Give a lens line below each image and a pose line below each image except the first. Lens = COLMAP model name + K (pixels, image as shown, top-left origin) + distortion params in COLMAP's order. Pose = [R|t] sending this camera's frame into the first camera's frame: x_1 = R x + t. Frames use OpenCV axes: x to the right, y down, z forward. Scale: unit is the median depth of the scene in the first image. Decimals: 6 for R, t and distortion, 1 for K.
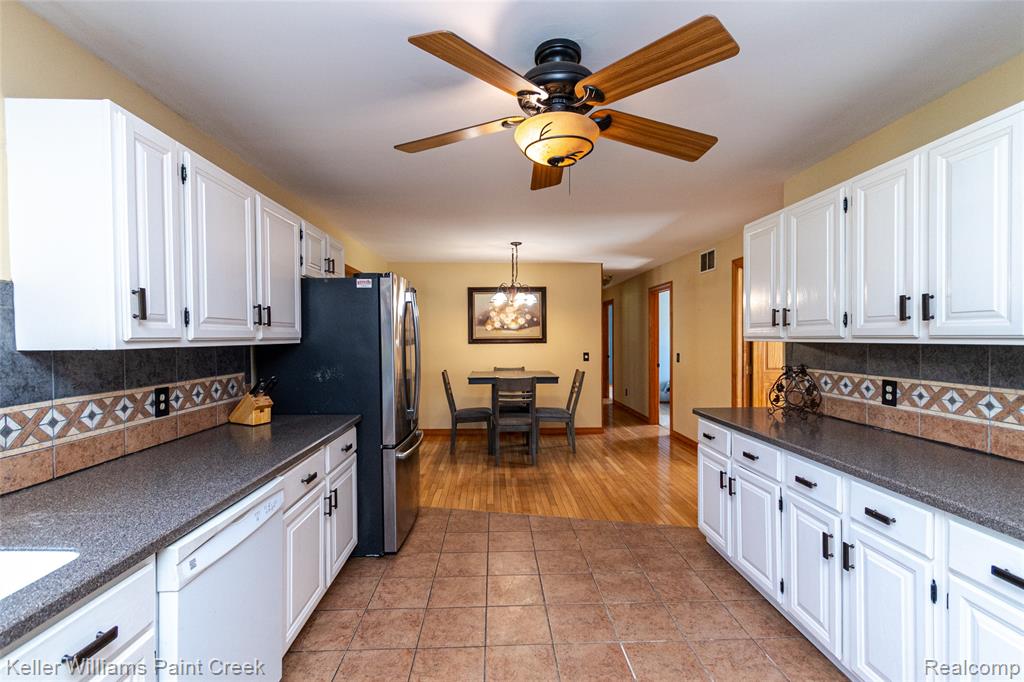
lens RADIAL K [[460.1, 0, 513.1], [0, 460.1, 346.1], [0, 0, 1]] dist [-0.004974, 0.001755]
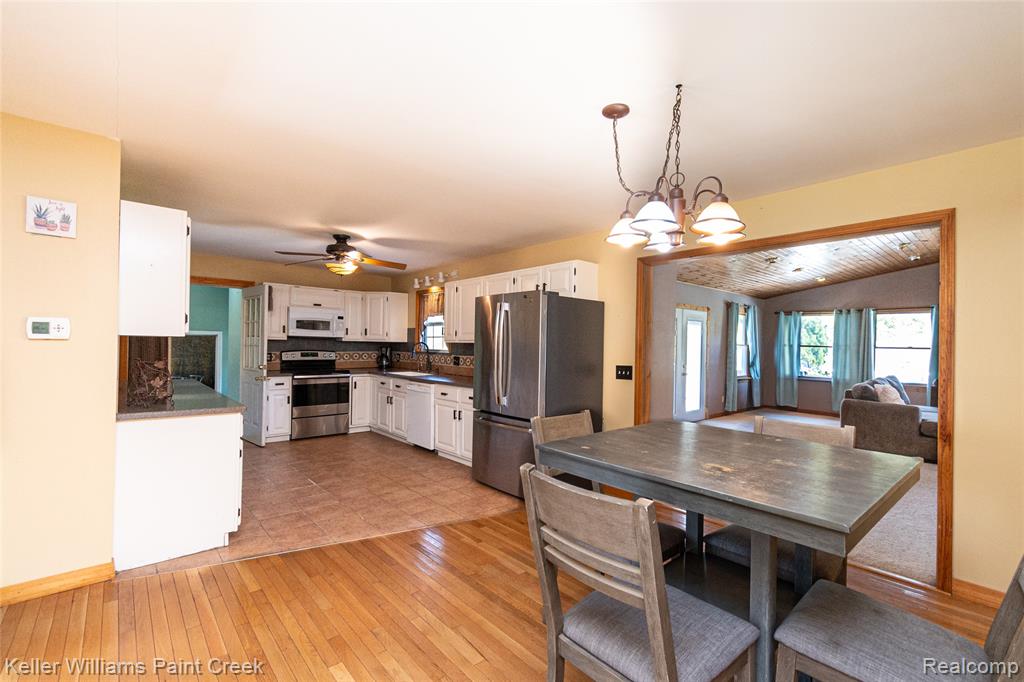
lens RADIAL K [[460.1, 0, 521.9], [0, 460.1, 347.7], [0, 0, 1]] dist [-0.004974, 0.001755]
pose [[-0.772213, -0.004625, -0.635347, 0.357021], [-0.024434, 0.999450, 0.022421, -0.016073], [0.634894, 0.032838, -0.771901, 1.355062]]
